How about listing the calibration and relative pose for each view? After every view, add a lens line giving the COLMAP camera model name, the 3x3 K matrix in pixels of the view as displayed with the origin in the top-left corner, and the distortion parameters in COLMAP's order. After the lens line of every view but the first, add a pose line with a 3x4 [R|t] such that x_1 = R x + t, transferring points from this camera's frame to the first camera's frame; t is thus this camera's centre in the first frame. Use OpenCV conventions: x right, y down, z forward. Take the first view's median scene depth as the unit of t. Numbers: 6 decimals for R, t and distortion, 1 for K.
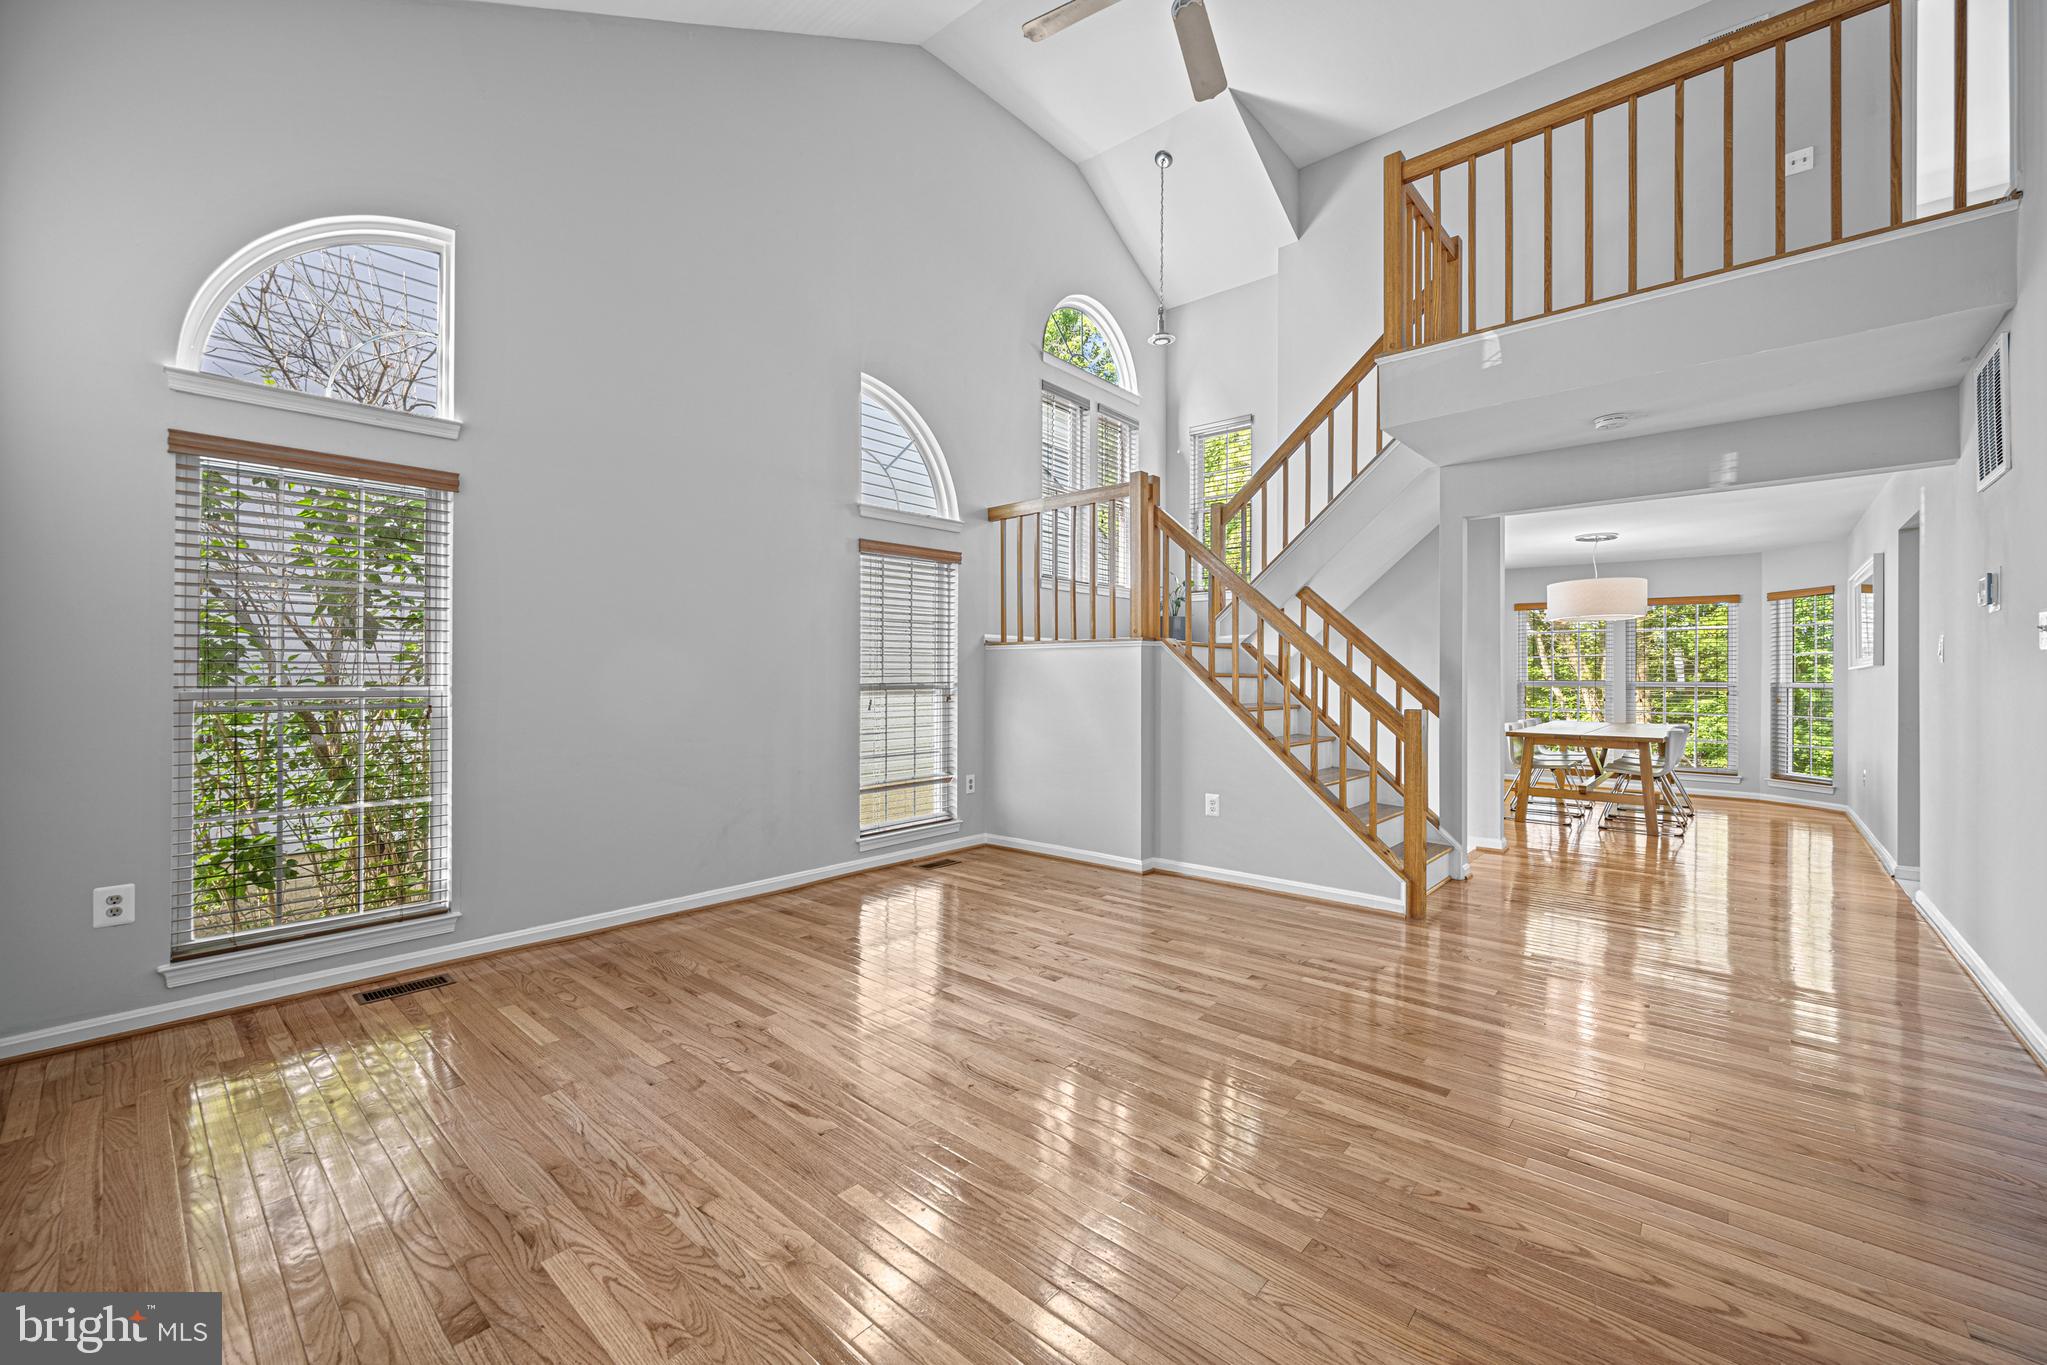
lens RADIAL K [[818.1, 0, 1029.5], [0, 818.1, 666.5], [0, 0, 1]] dist [0.000451, 0.000084]
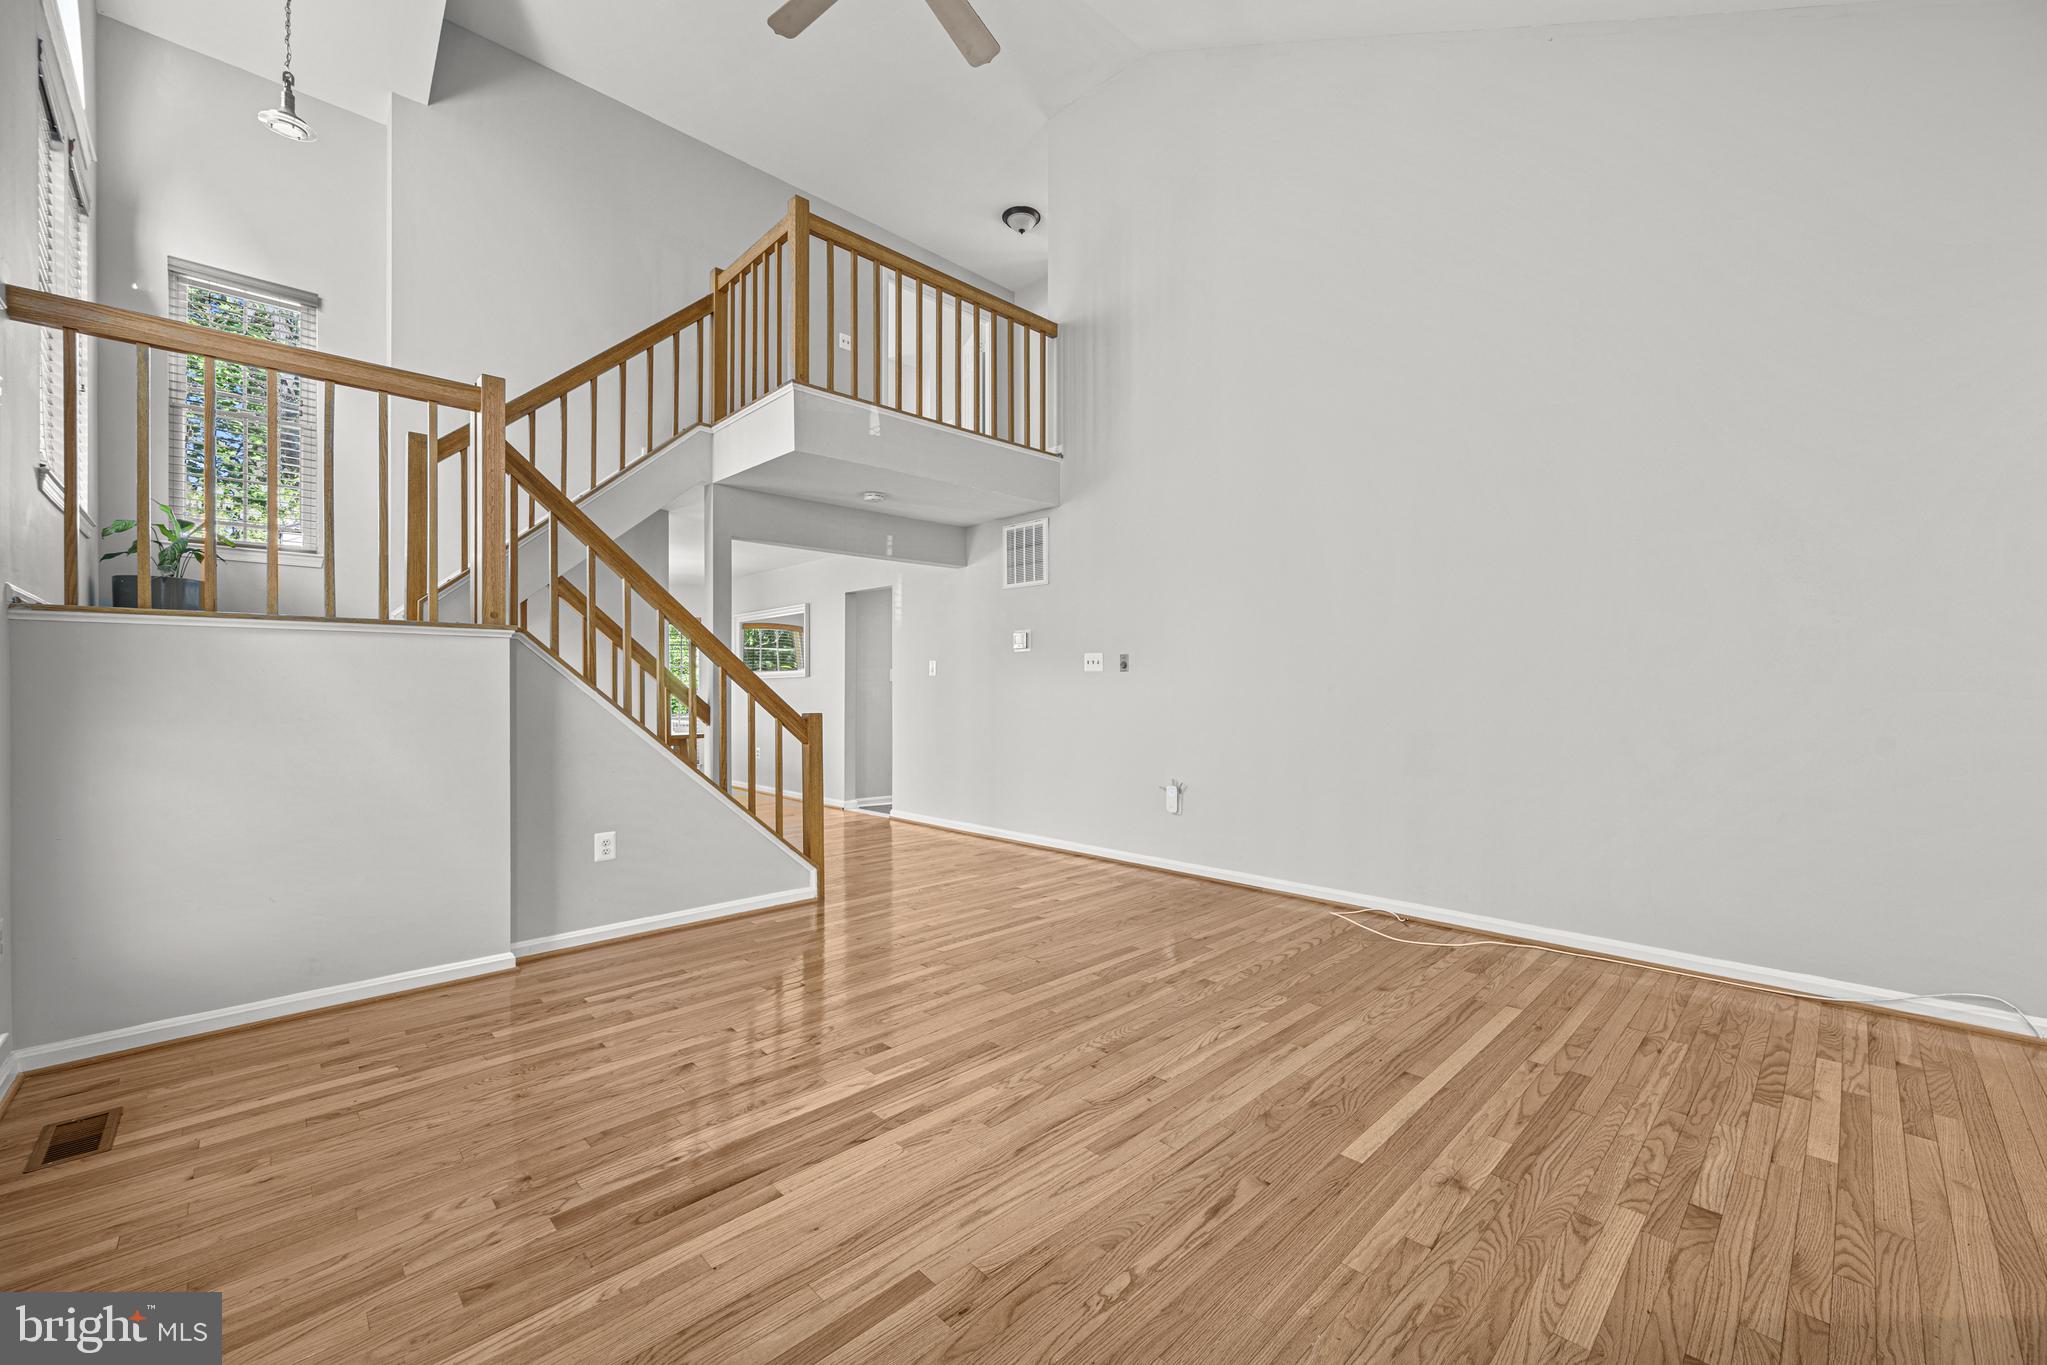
lens RADIAL K [[820.0, 0, 1023.5], [0, 820.0, 682.5], [0, 0, 1]] dist [0.001715, 0.000062]
pose [[0.076300, 0.003426, 0.997079, -0.685775], [-0.013103, 0.999911, -0.002433, 0.010840], [-0.996999, -0.012879, 0.076338, 0.696544]]
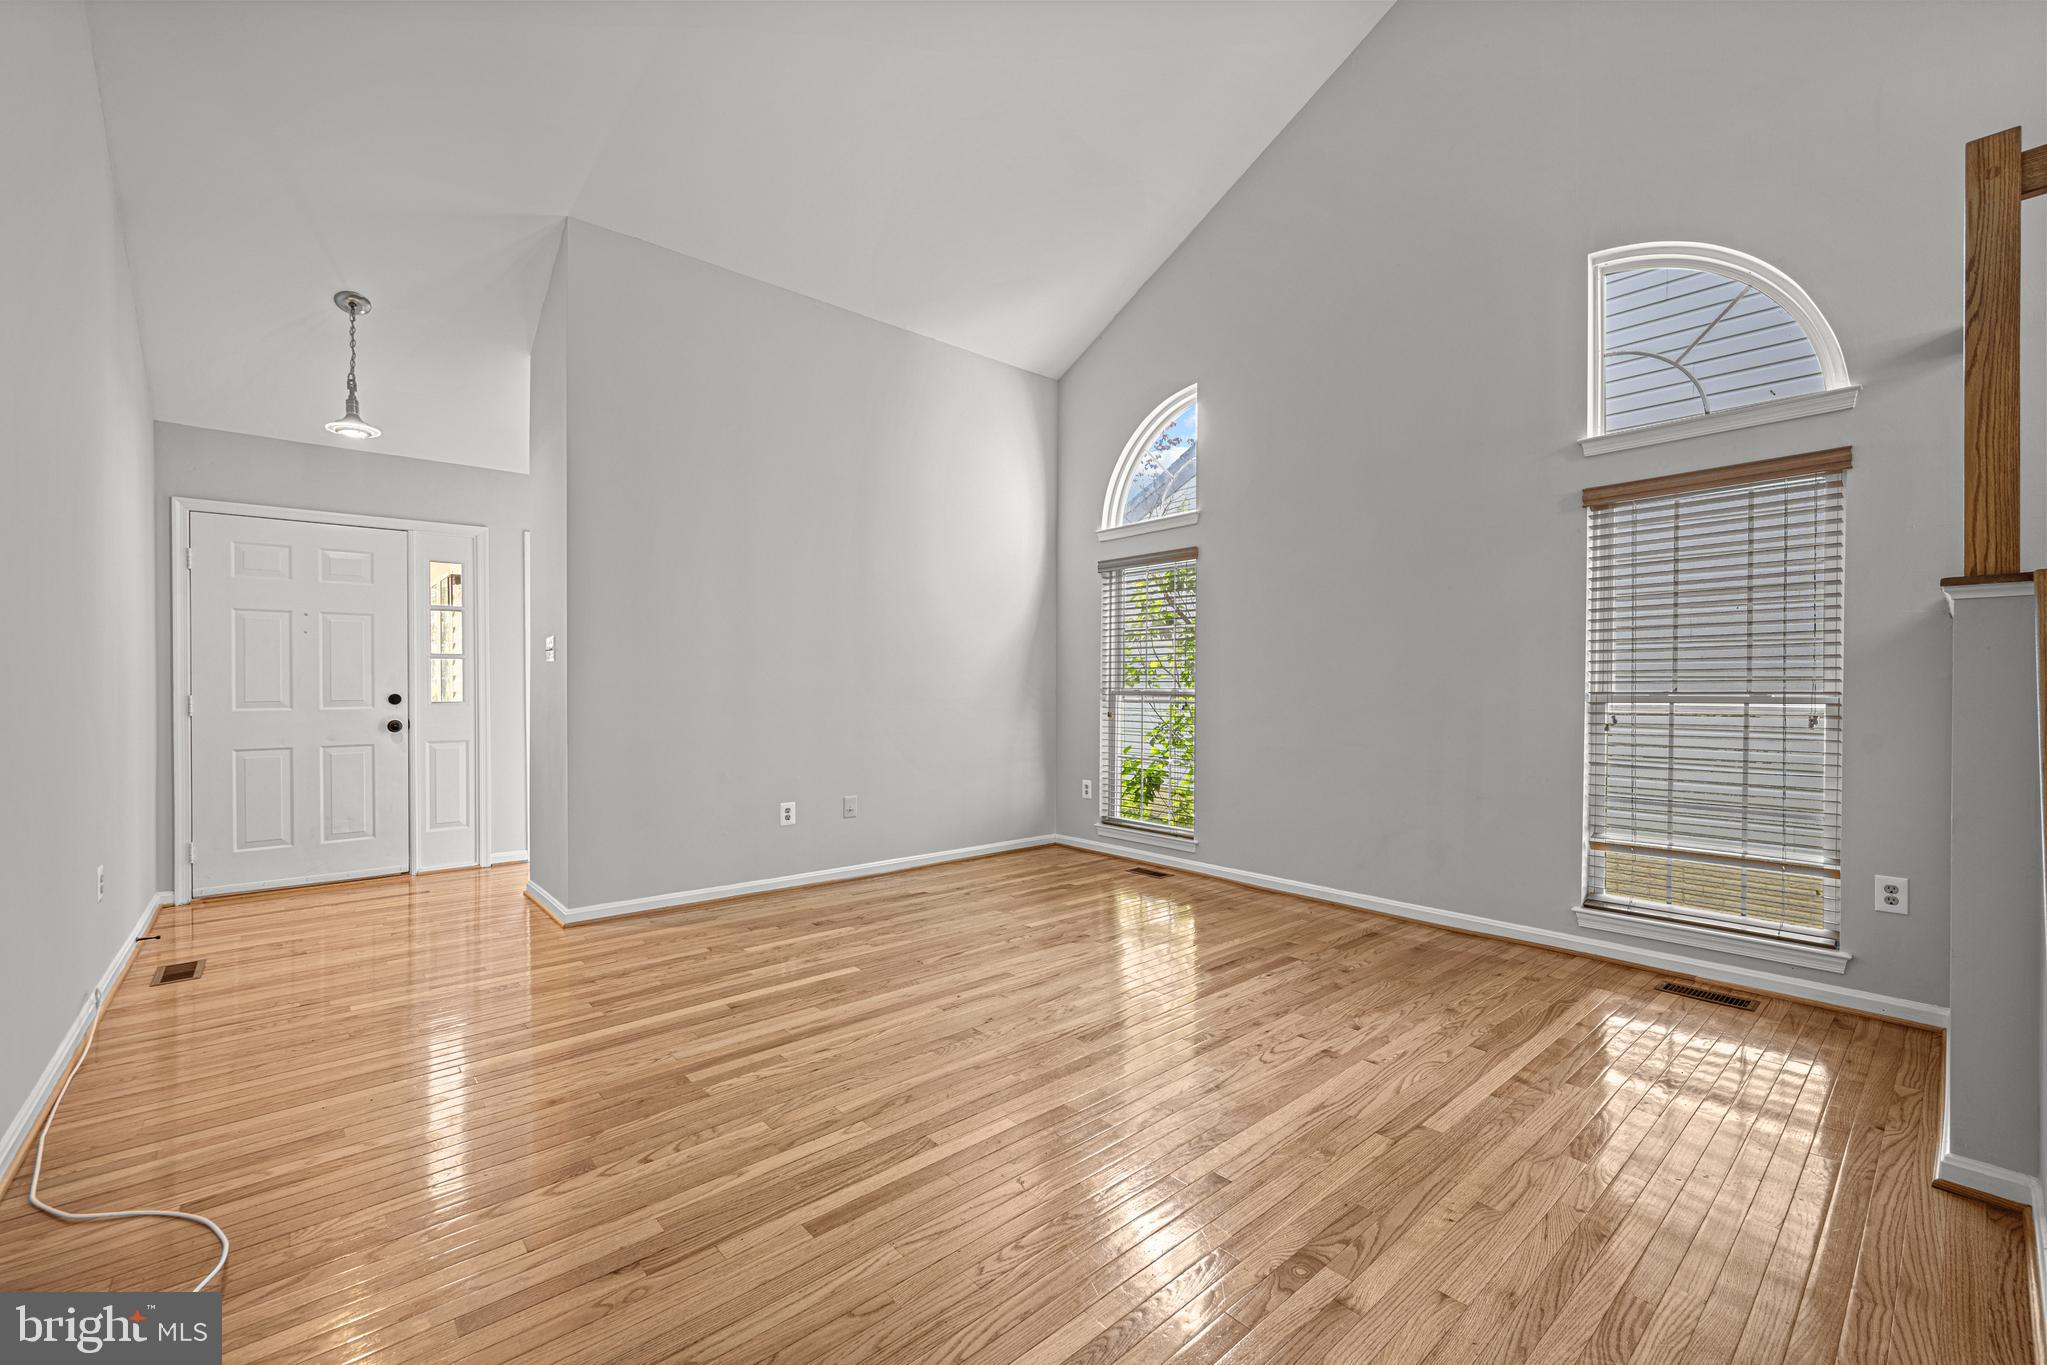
lens RADIAL K [[831.8, 0, 1017.4], [0, 831.8, 685.8], [0, 0, 1]] dist [-0.000408, -0.000049]
pose [[-0.133777, 0.000709, -0.991011, 0.787115], [0.011245, 0.999936, -0.000802, 0.013955], [0.990948, -0.011251, -0.133776, 0.821119]]
